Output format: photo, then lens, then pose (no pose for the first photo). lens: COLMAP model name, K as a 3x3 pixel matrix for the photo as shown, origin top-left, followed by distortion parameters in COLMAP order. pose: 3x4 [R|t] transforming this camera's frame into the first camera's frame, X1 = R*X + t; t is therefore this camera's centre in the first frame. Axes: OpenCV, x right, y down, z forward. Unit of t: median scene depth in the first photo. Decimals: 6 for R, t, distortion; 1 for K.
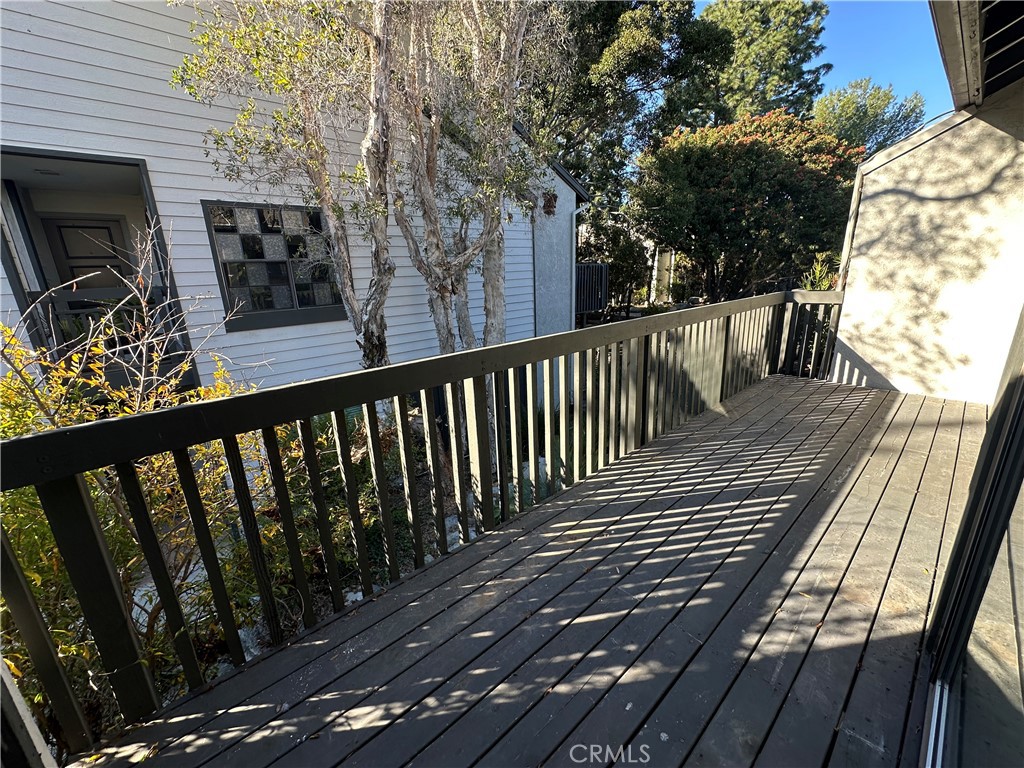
lens RADIAL K [[406.6, 0, 512.0], [0, 406.6, 384.0], [0, 0, 1]] dist [-0.013842, -0.000055]
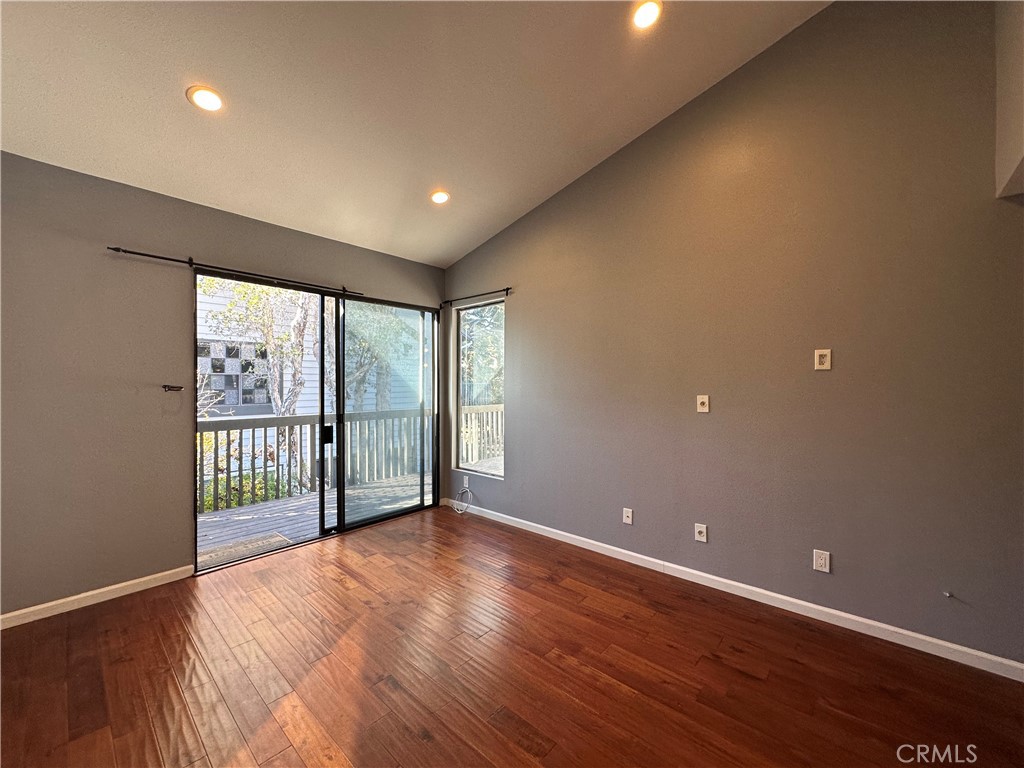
lens RADIAL K [[406.6, 0, 512.0], [0, 406.6, 384.0], [0, 0, 1]] dist [-0.013842, -0.000055]
pose [[0.992836, 0.036408, 0.113806, 0.337811], [-0.004057, 0.962171, -0.272417, 0.163874], [-0.119419, 0.270004, 0.955425, -0.657398]]
